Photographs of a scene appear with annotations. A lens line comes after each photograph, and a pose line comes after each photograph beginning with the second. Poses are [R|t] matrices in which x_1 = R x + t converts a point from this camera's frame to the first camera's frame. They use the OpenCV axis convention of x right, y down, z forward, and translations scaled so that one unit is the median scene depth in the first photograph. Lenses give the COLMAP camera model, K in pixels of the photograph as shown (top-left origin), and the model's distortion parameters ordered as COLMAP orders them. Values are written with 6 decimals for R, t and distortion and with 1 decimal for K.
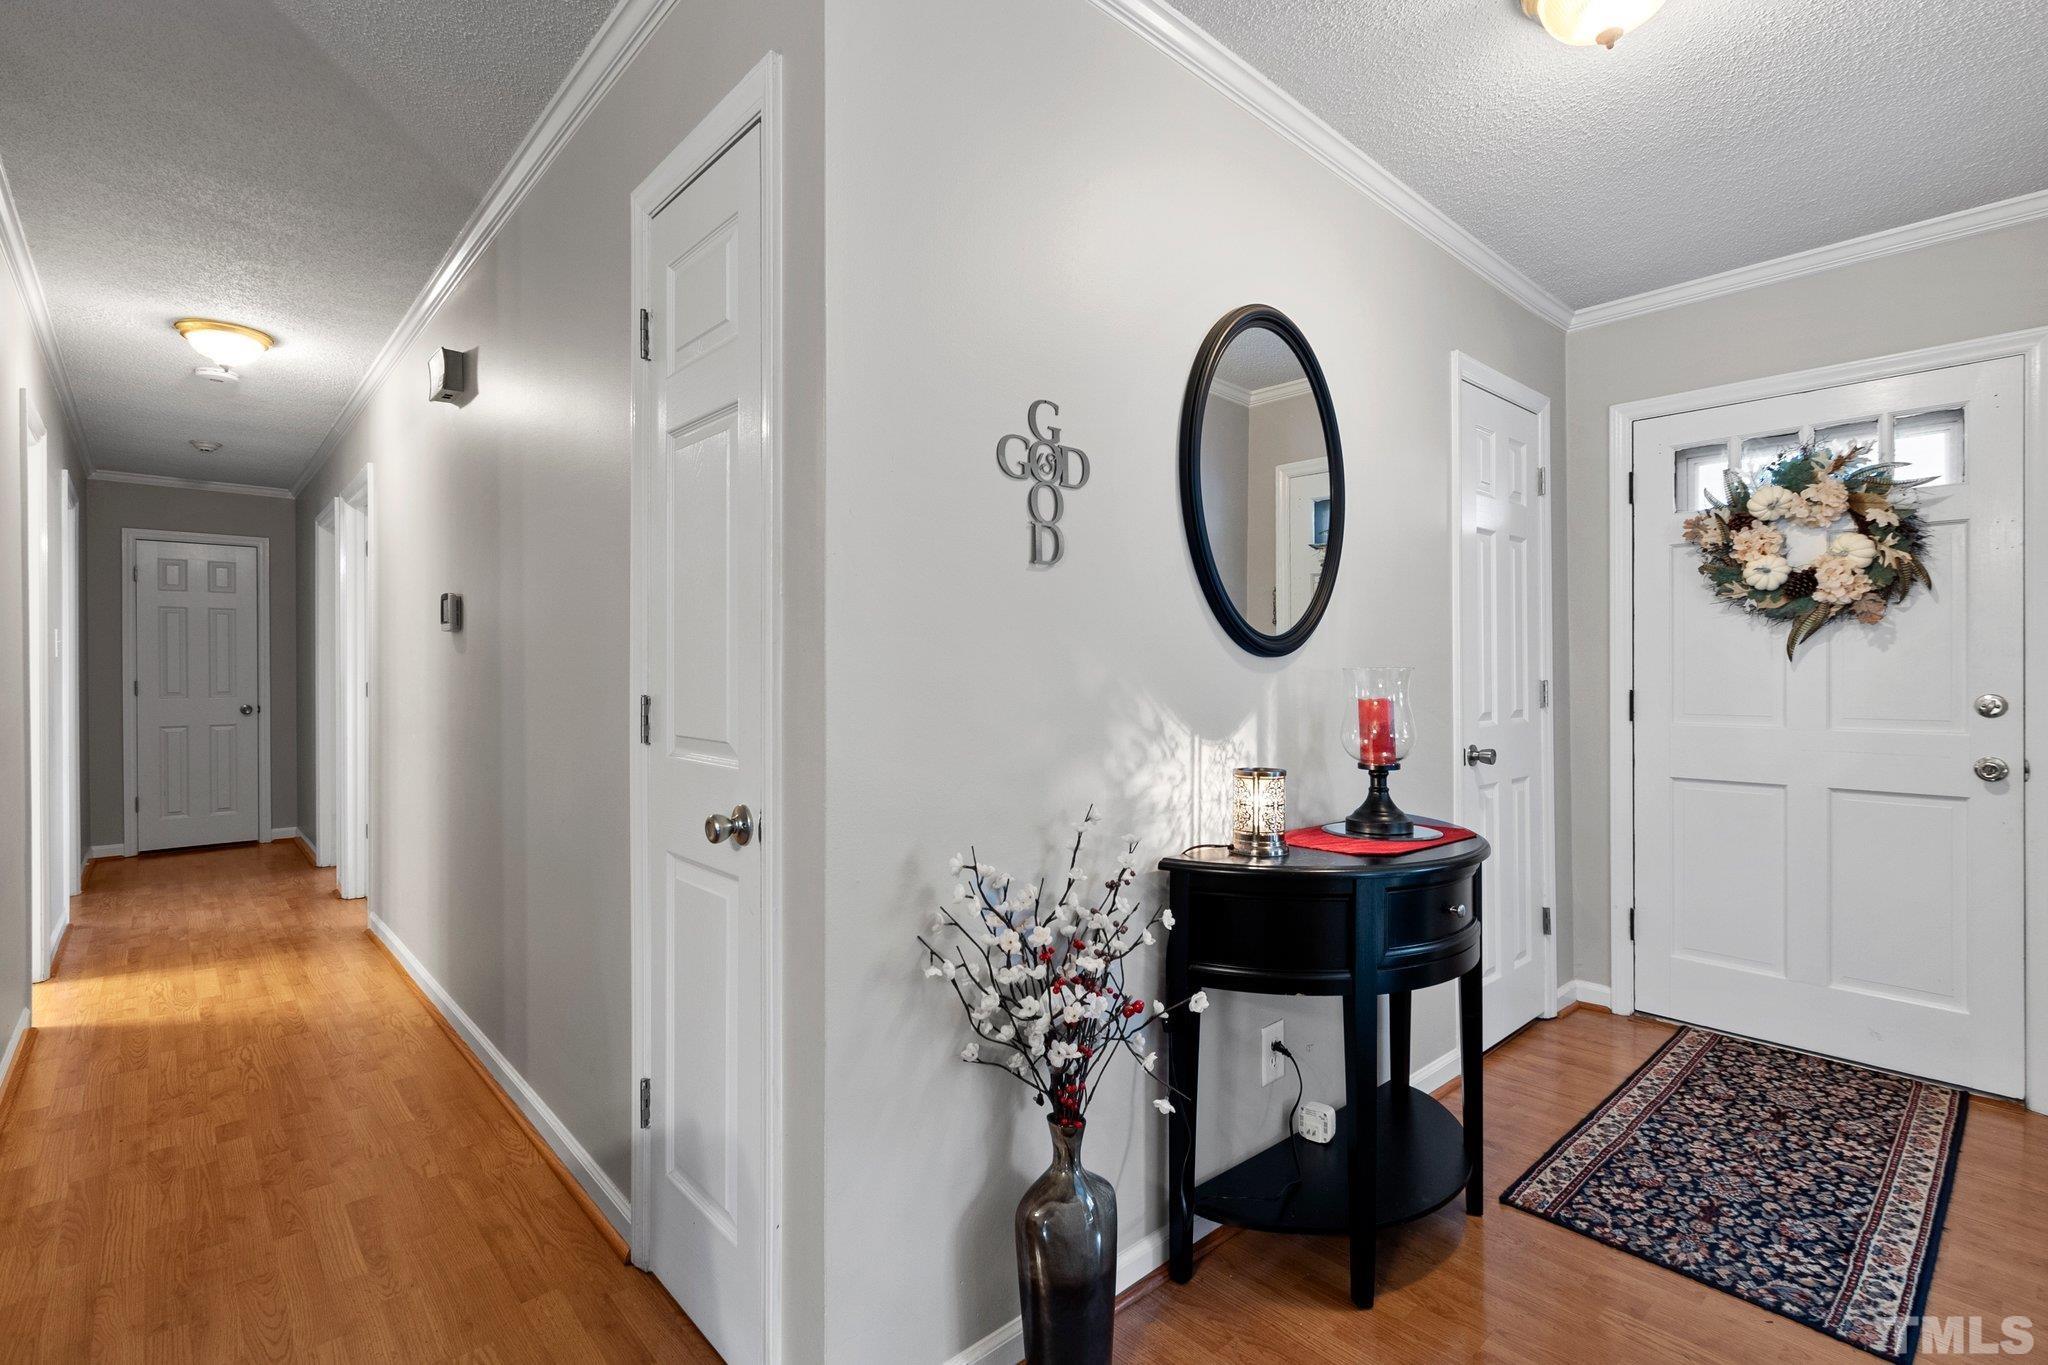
lens RADIAL K [[918.7, 0, 1022.9], [0, 918.7, 677.4], [0, 0, 1]] dist [0.001694, -0.000894]
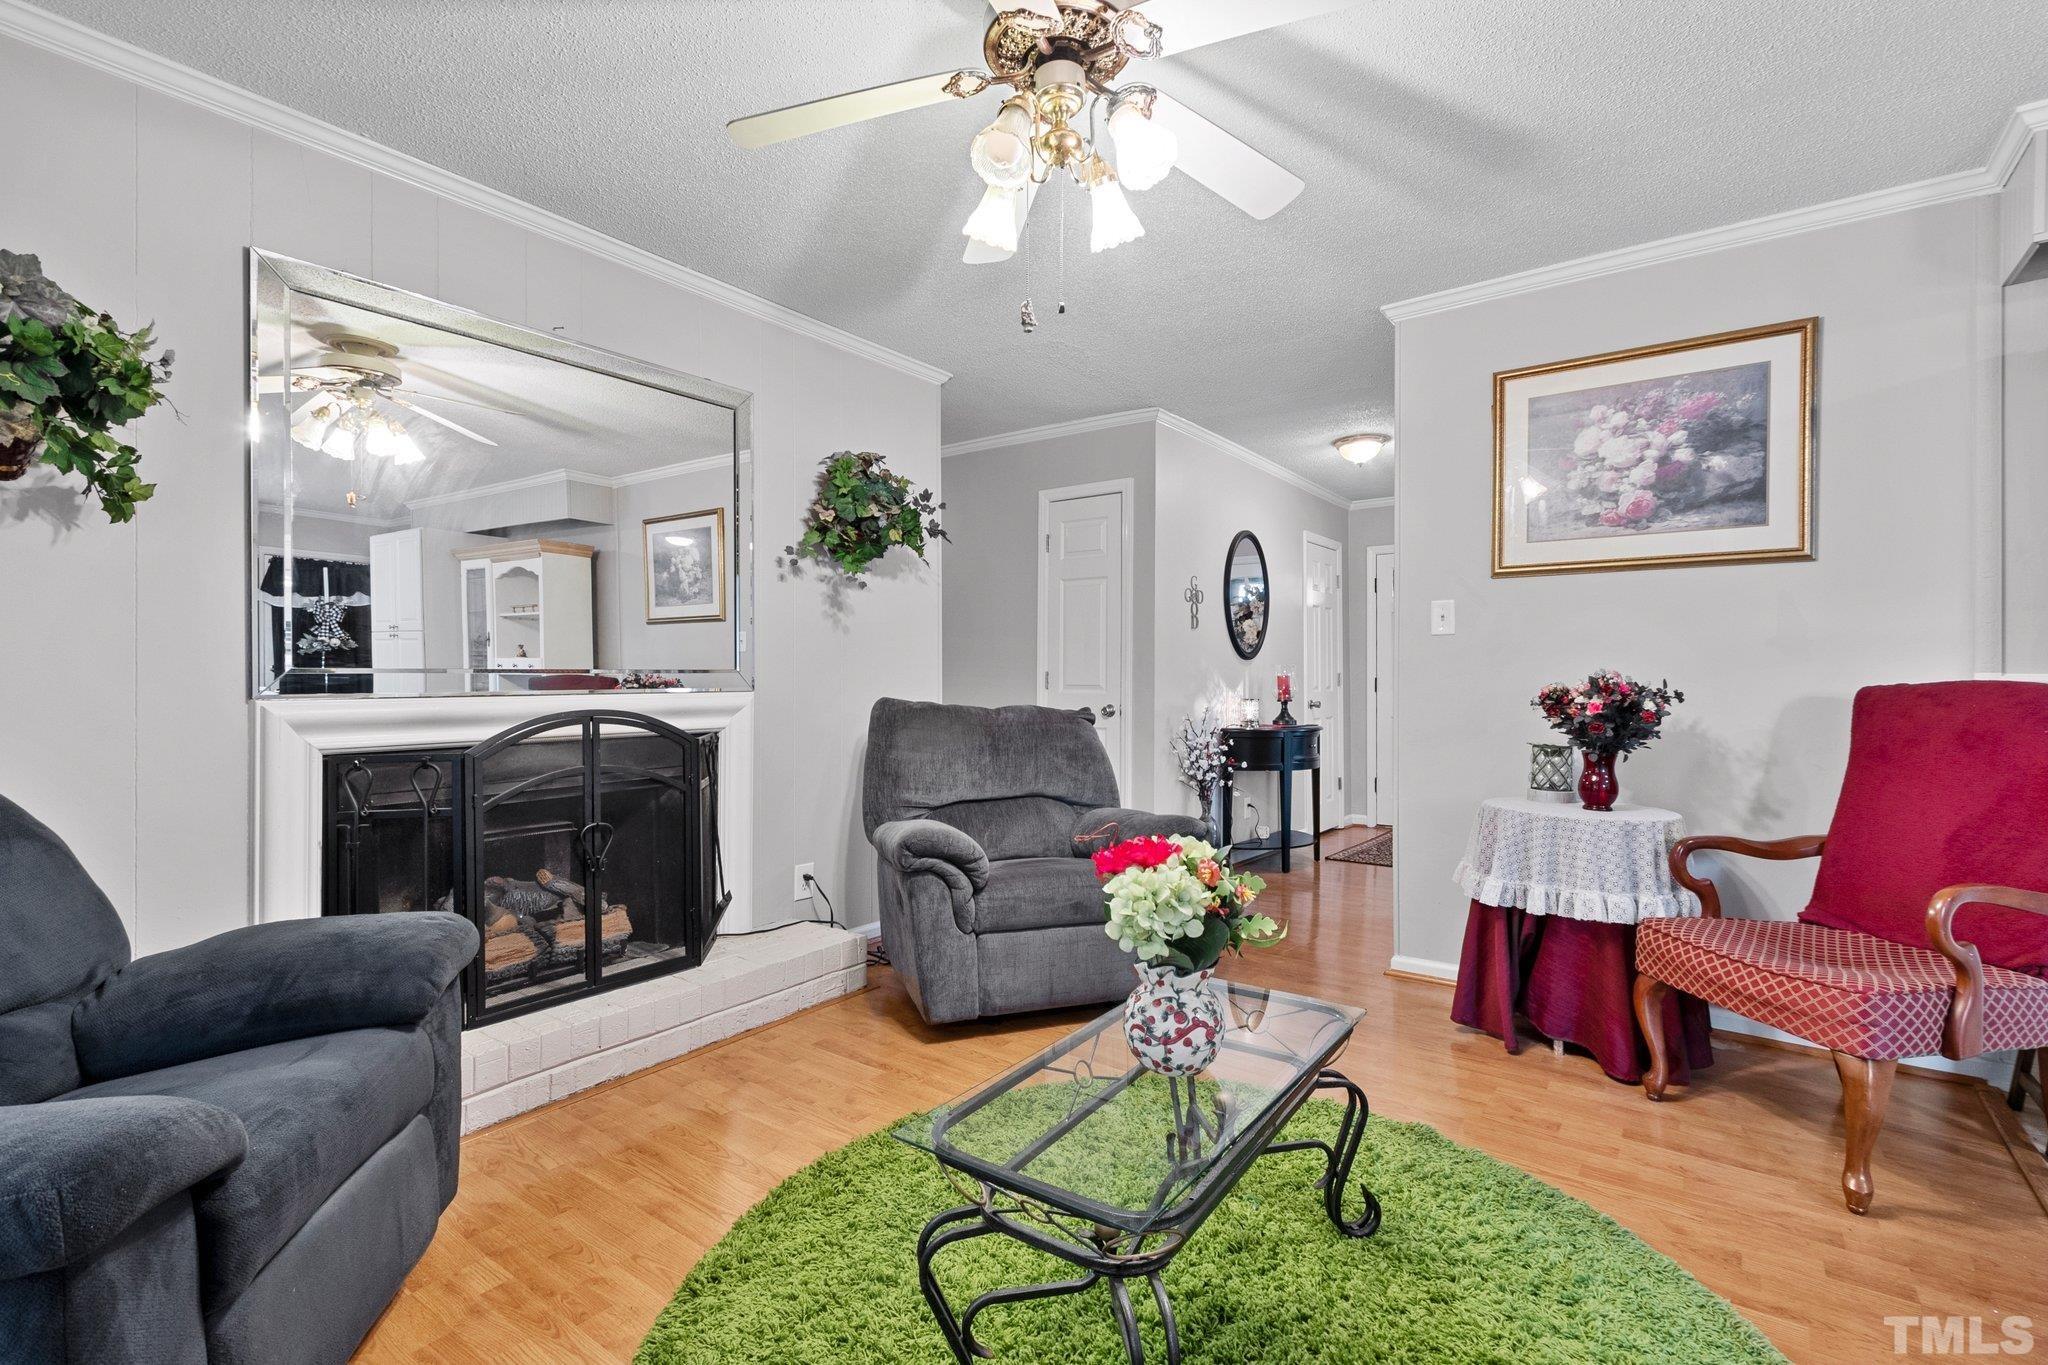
lens RADIAL K [[941.1, 0, 1018.1], [0, 941.1, 672.1], [0, 0, 1]] dist [0.002411, 0.000337]
pose [[0.981657, 0.007964, 0.190487, -1.046957], [-0.005417, 0.999889, -0.013888, 0.062843], [-0.190576, 0.012601, 0.981592, -1.807834]]
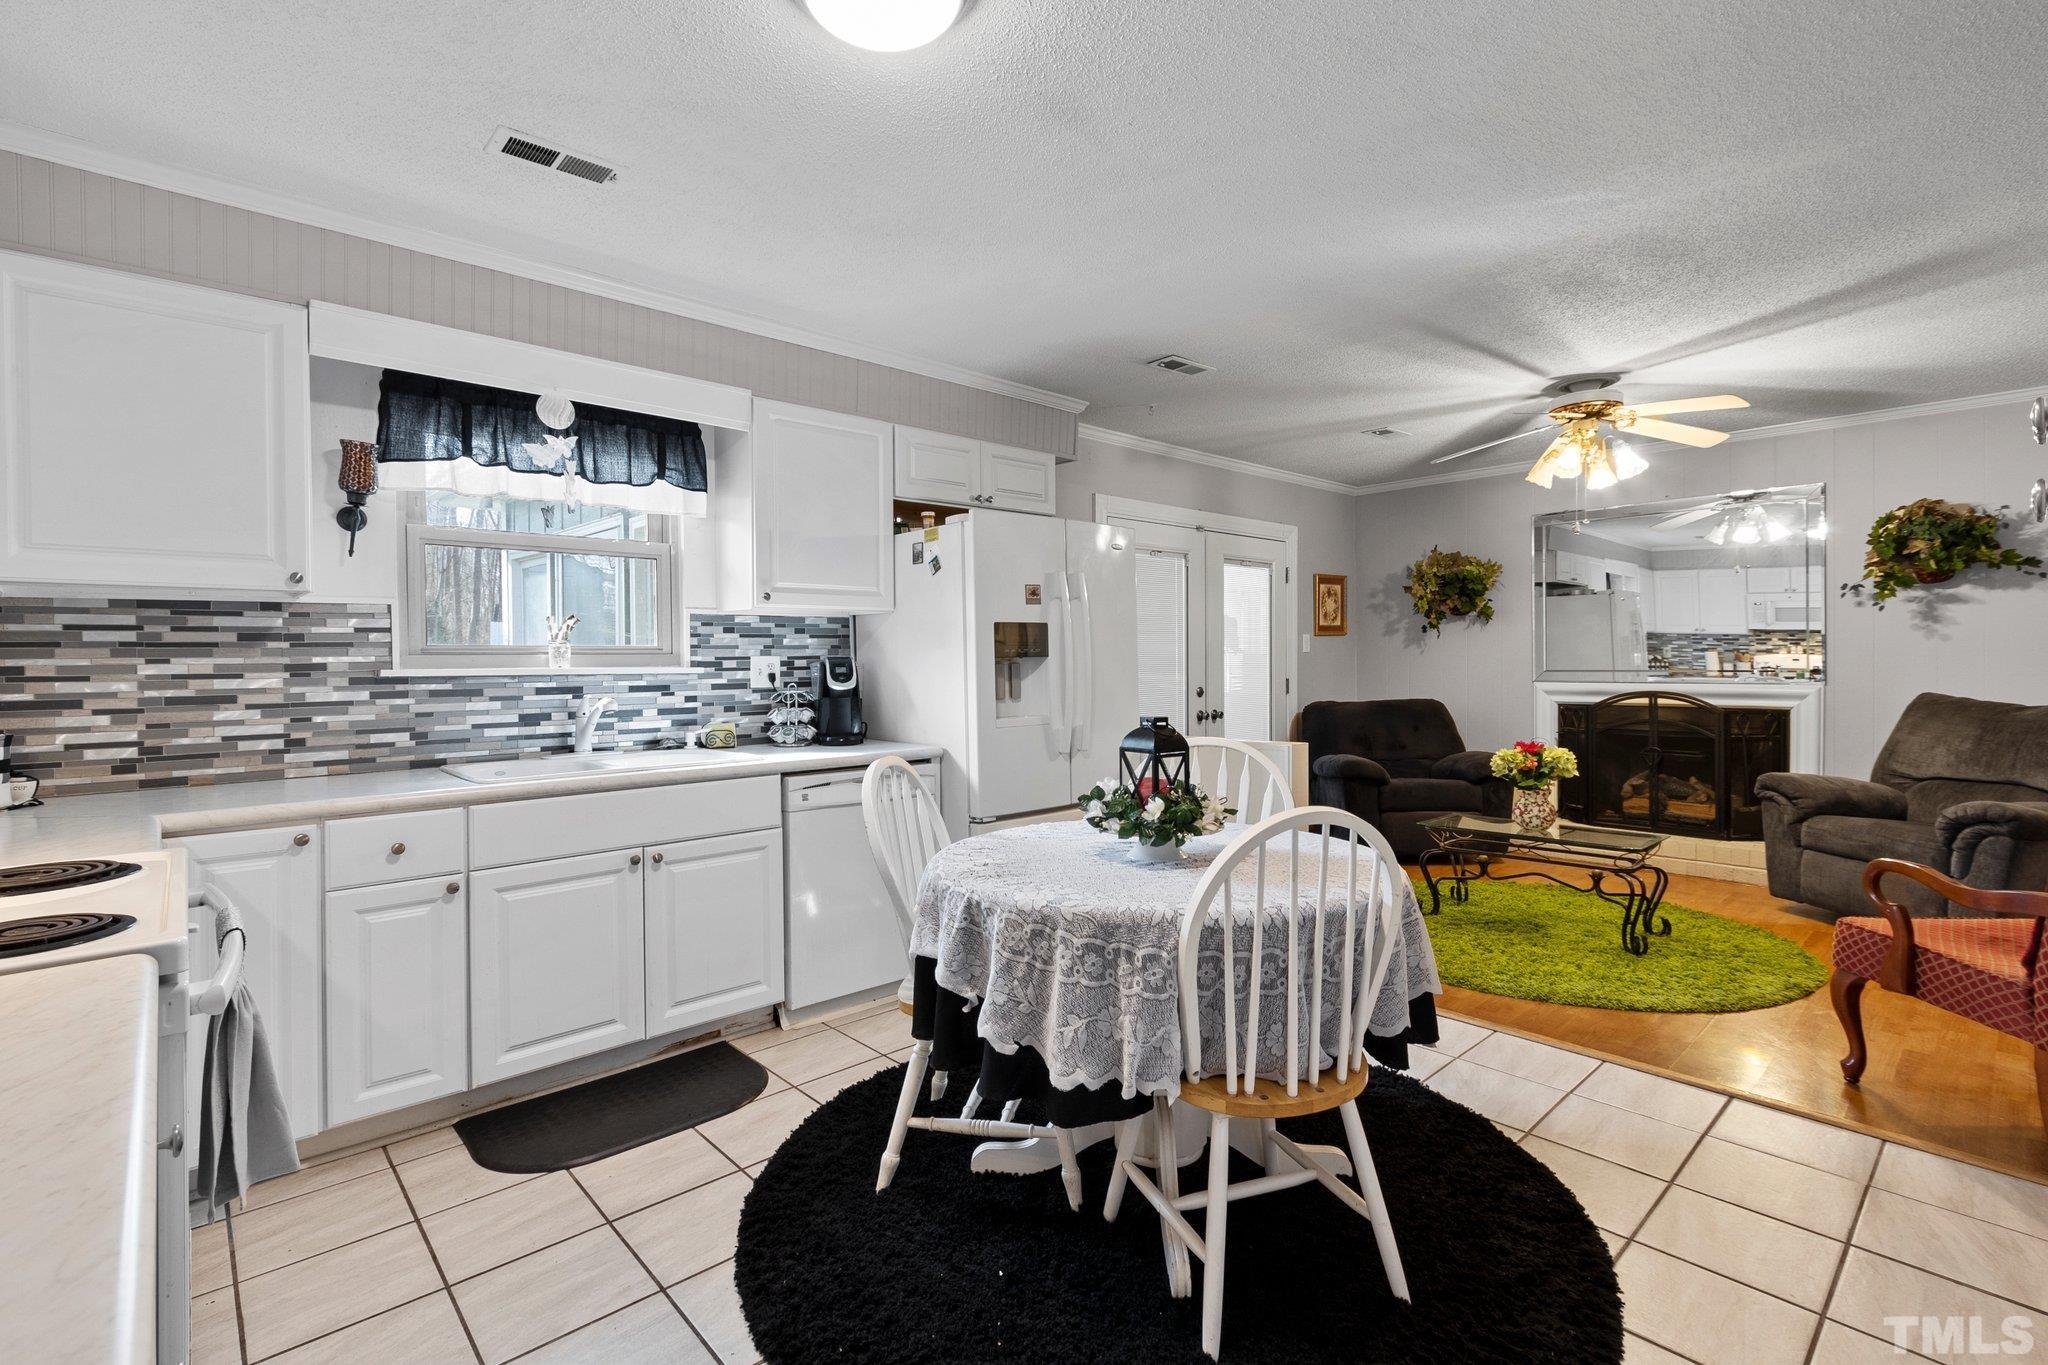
lens RADIAL K [[941.1, 0, 1018.1], [0, 941.1, 672.1], [0, 0, 1]] dist [0.002411, 0.000337]
pose [[-0.007859, 0.017783, -0.999811, 1.631900], [-0.002634, 0.999838, 0.017804, -0.003971], [0.999966, 0.002773, -0.007811, -2.215824]]
